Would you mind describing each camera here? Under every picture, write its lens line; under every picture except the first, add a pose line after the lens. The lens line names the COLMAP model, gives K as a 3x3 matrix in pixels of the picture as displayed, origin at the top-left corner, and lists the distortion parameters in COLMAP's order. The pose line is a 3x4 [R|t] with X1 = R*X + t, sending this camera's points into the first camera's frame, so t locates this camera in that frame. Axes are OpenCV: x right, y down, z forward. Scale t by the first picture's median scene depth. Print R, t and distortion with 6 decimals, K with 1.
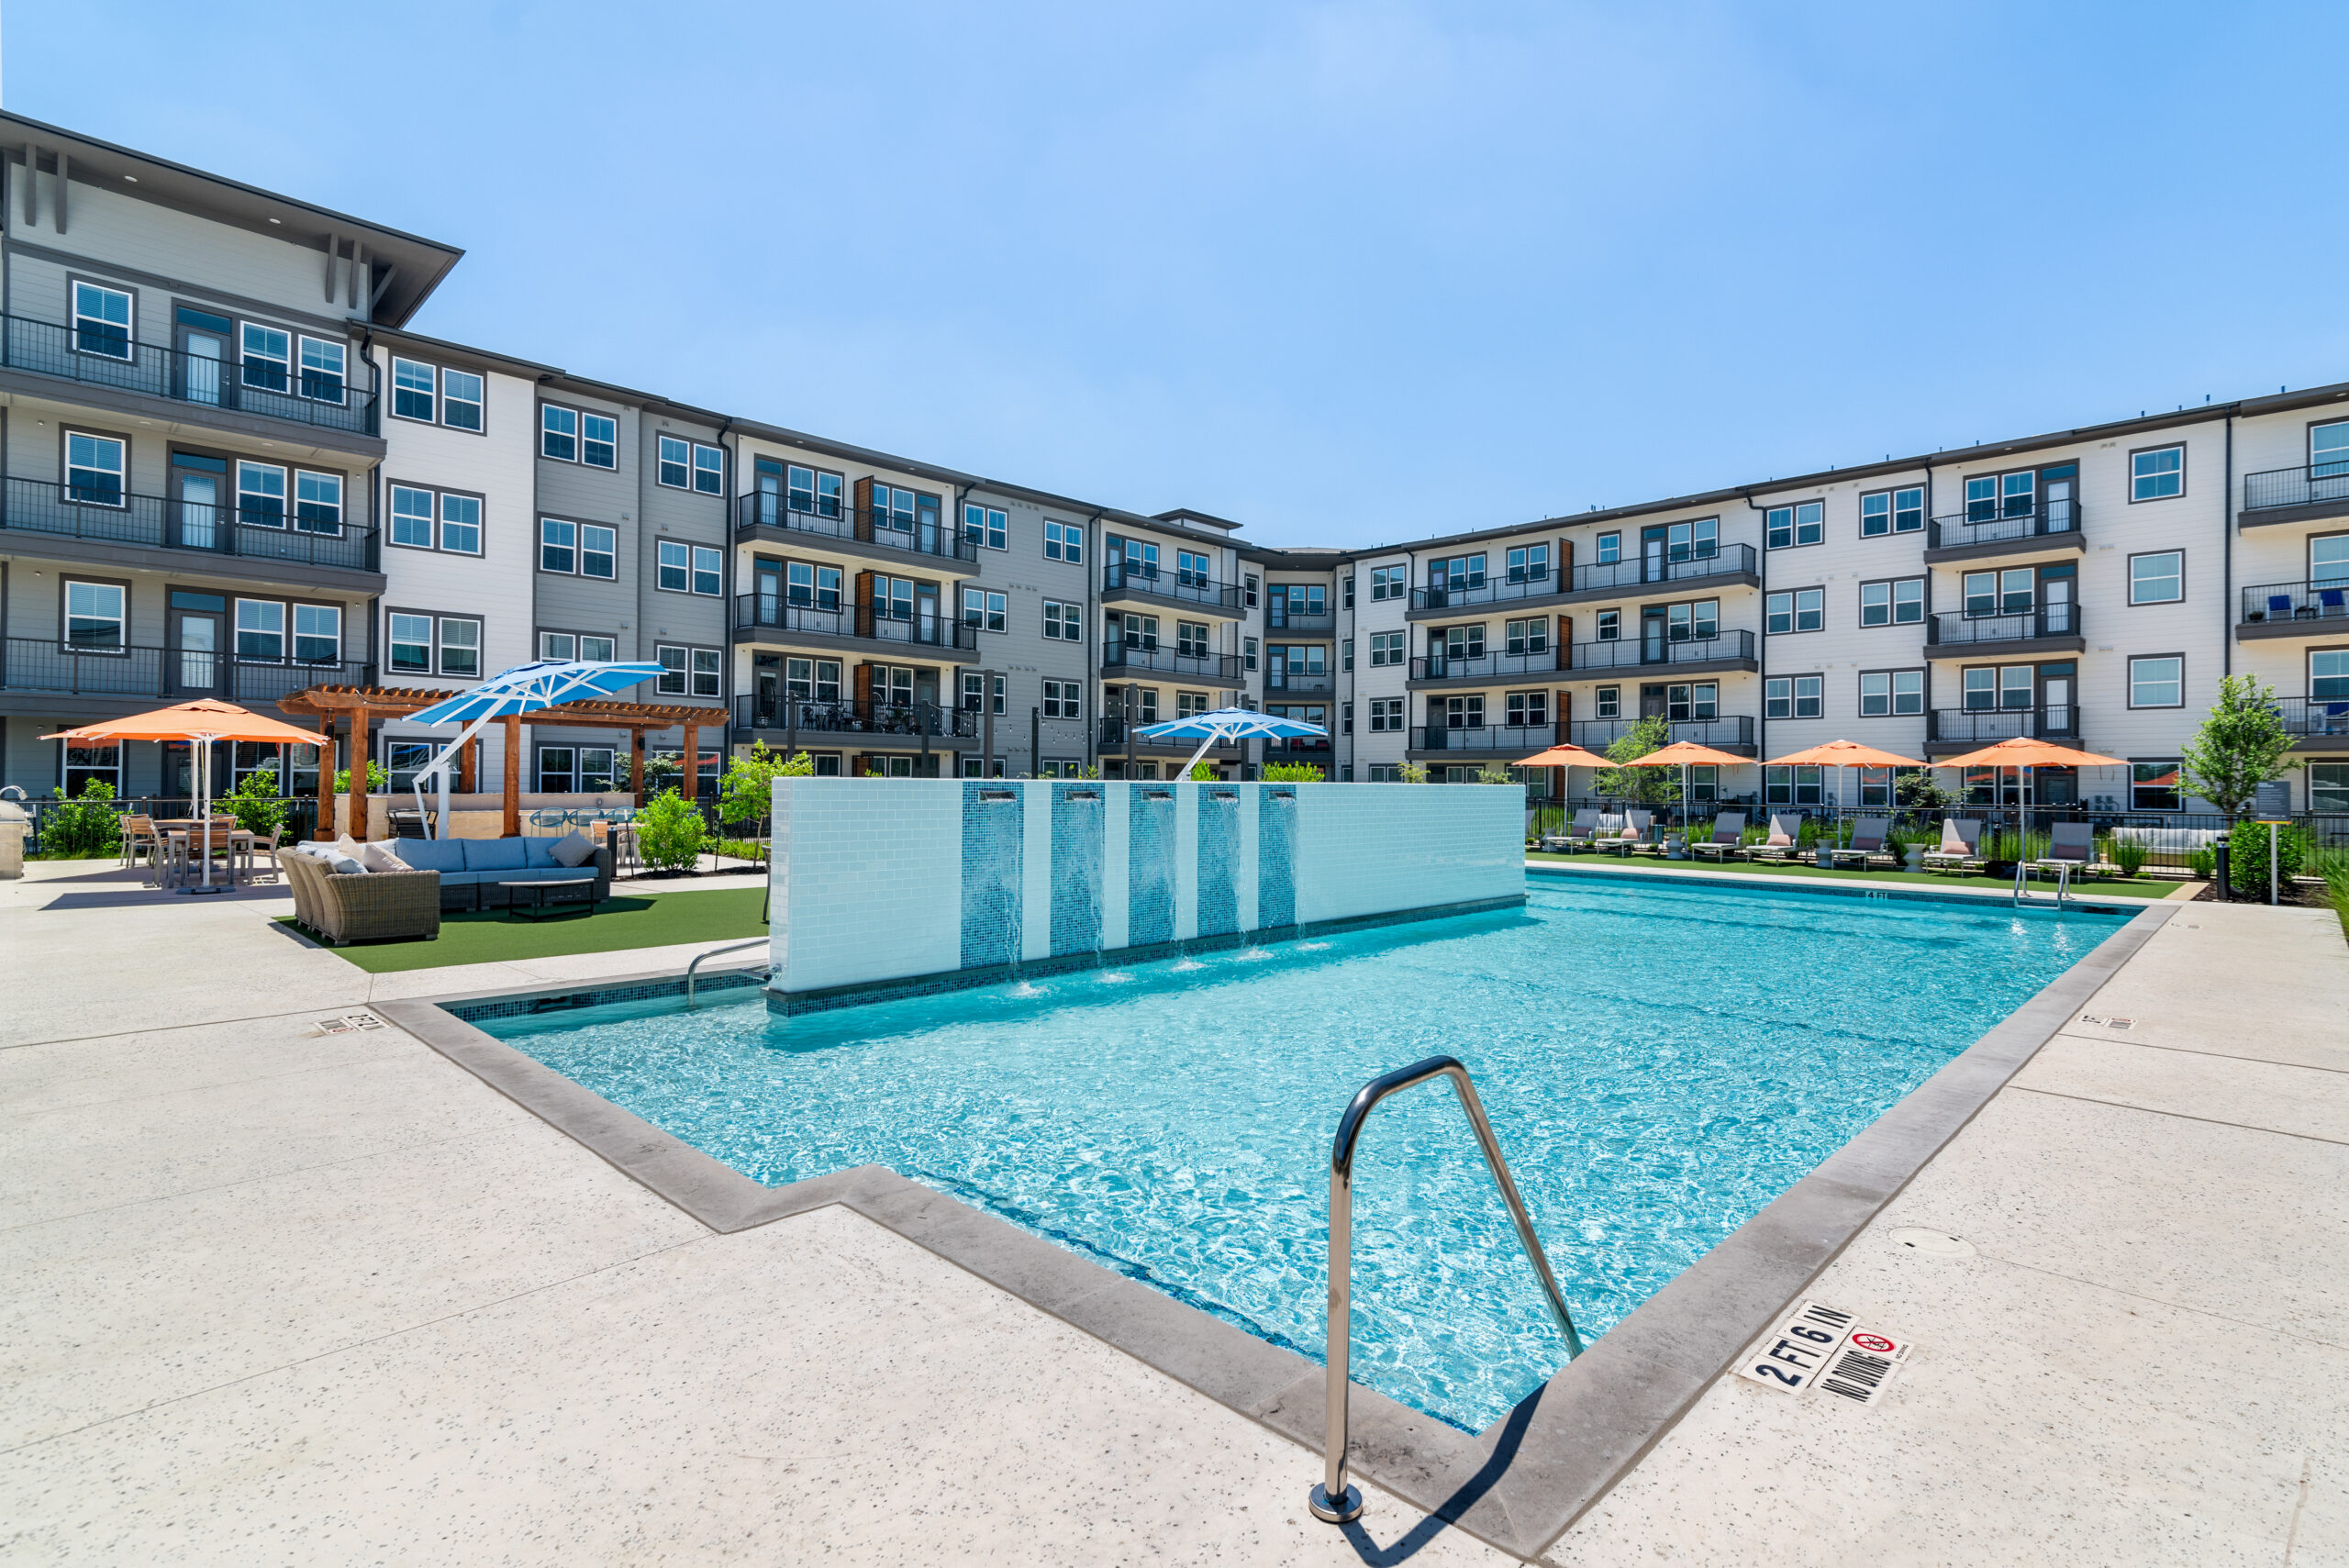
lens RADIAL K [[1077.2, 0, 1181.3], [0, 1077.2, 776.6], [0, 0, 1]] dist [0.016278, 0.000229]
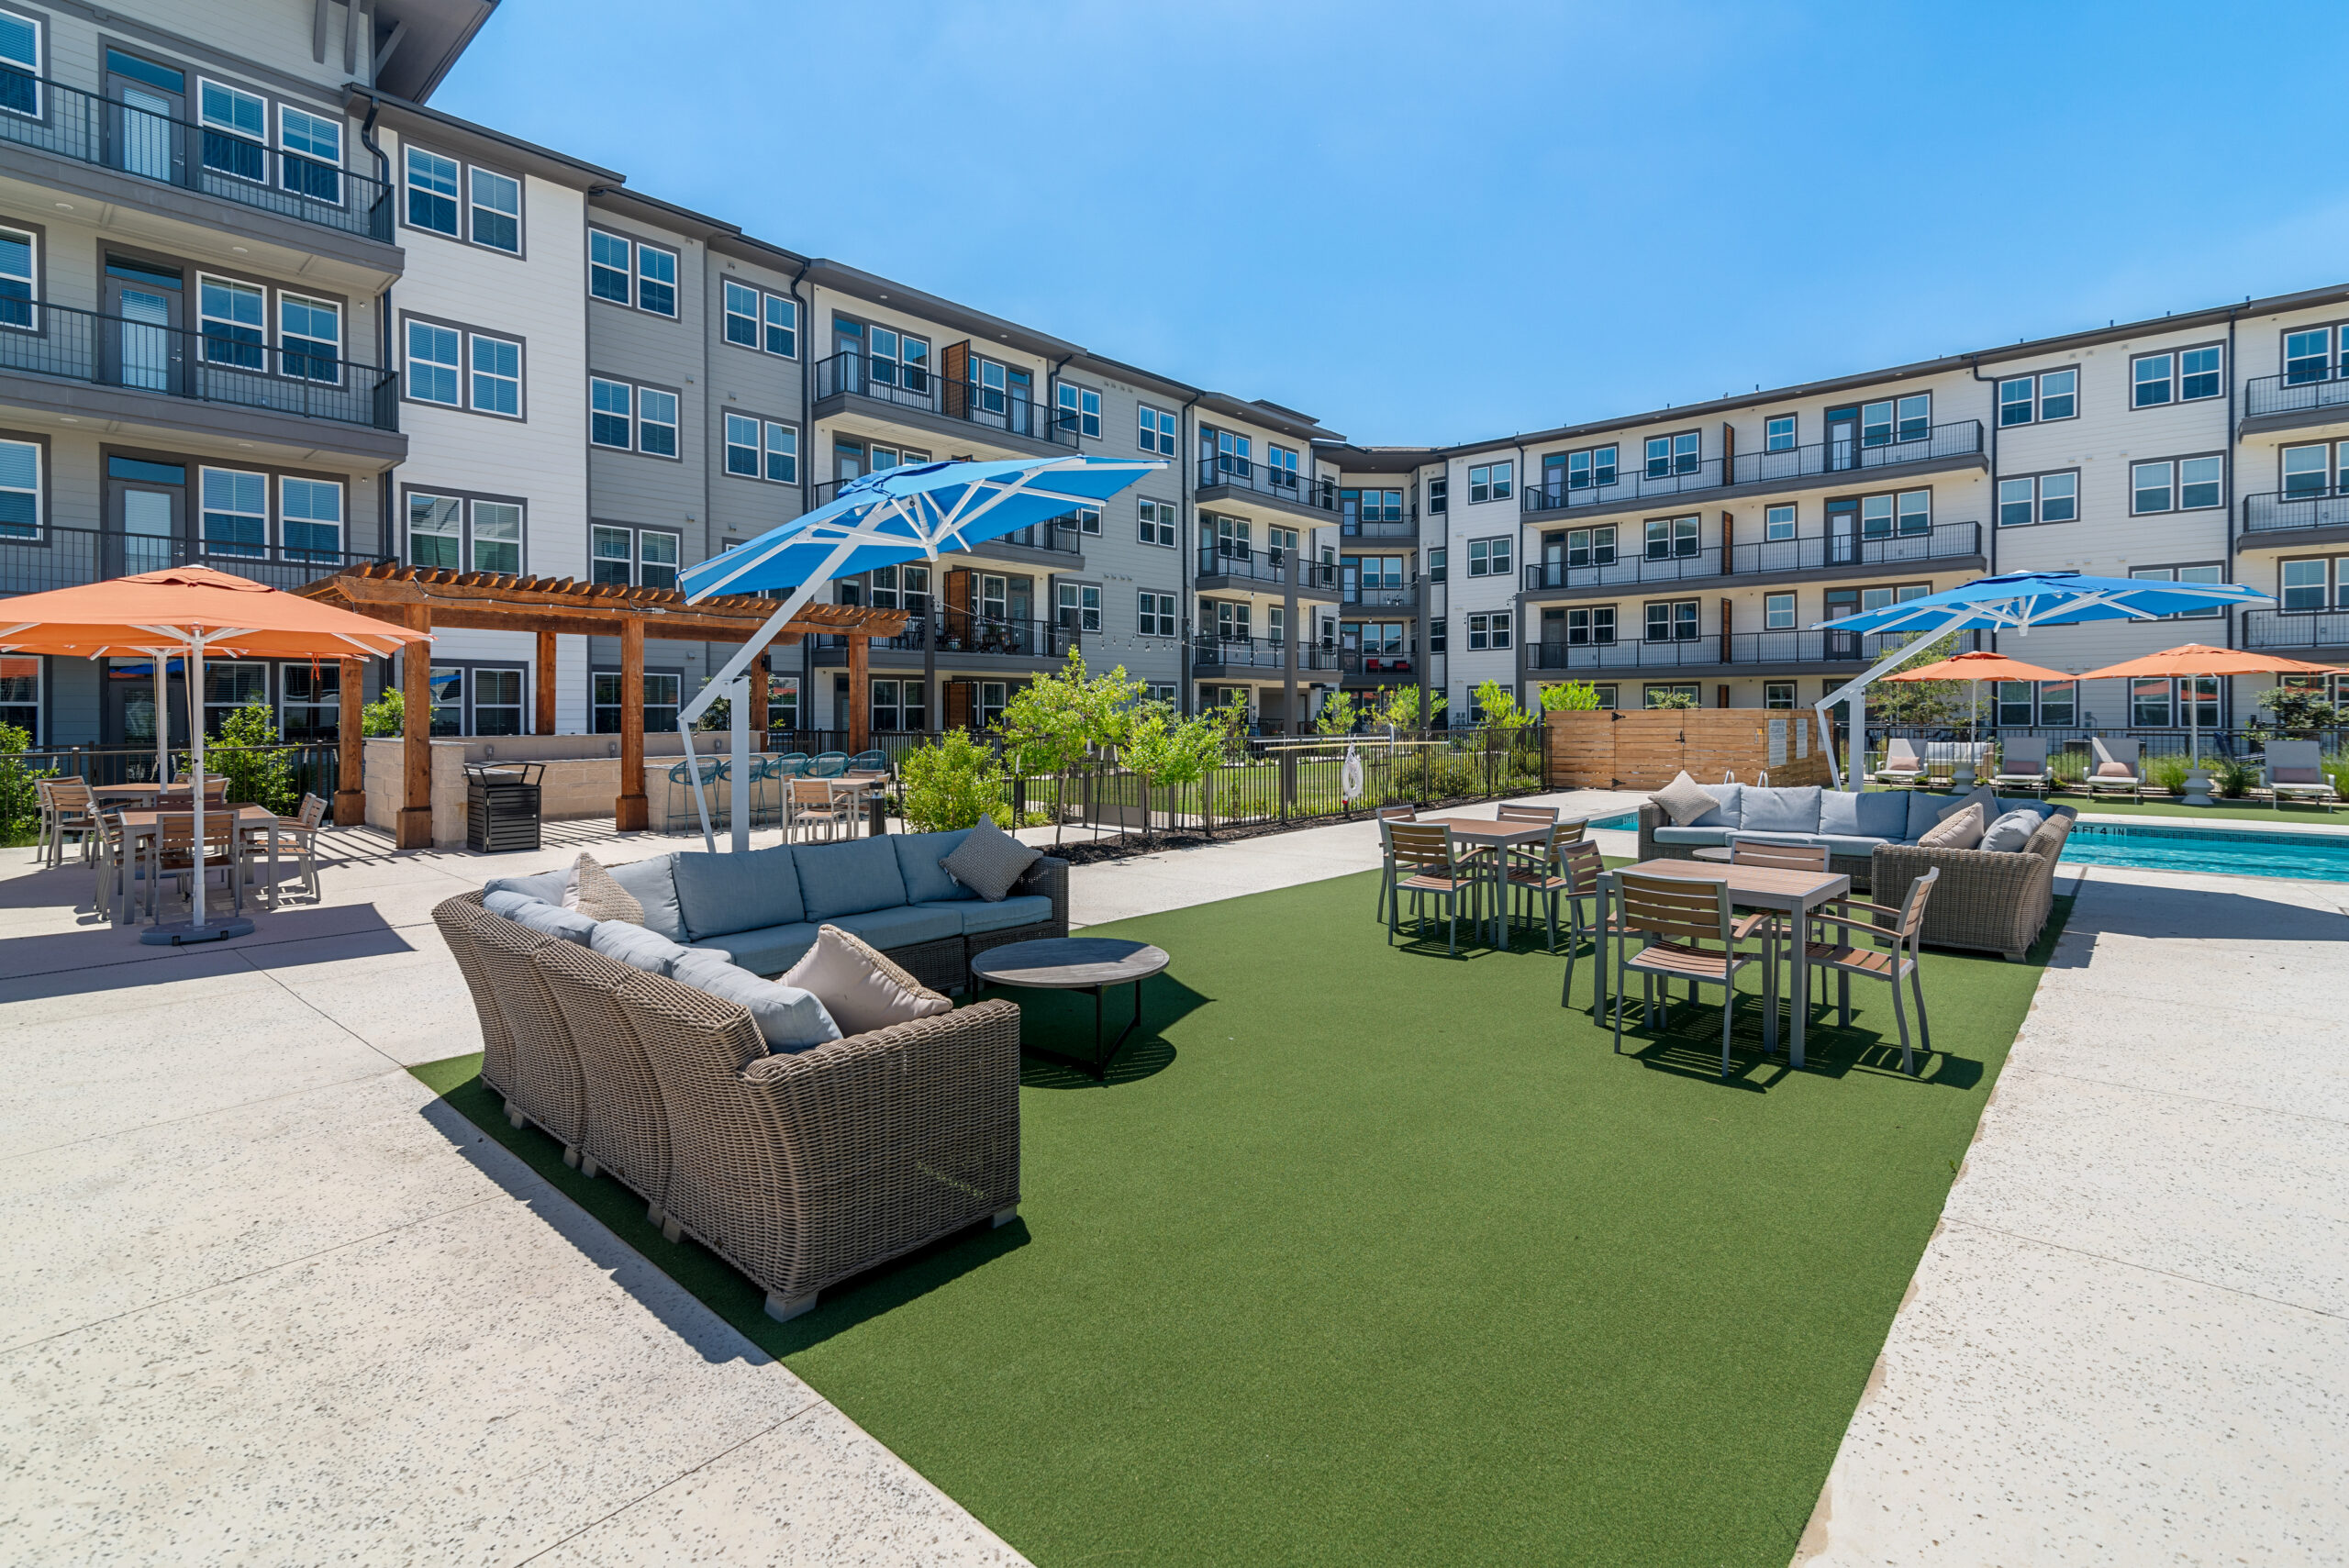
lens RADIAL K [[1095.4, 0, 1168.2], [0, 1095.4, 713.6], [0, 0, 1]] dist [0.018121, -0.000176]
pose [[0.999802, -0.011589, 0.016168, -0.141697], [0.011443, 0.999893, 0.009090, -0.000063], [-0.016272, -0.008903, 0.999828, 0.149747]]
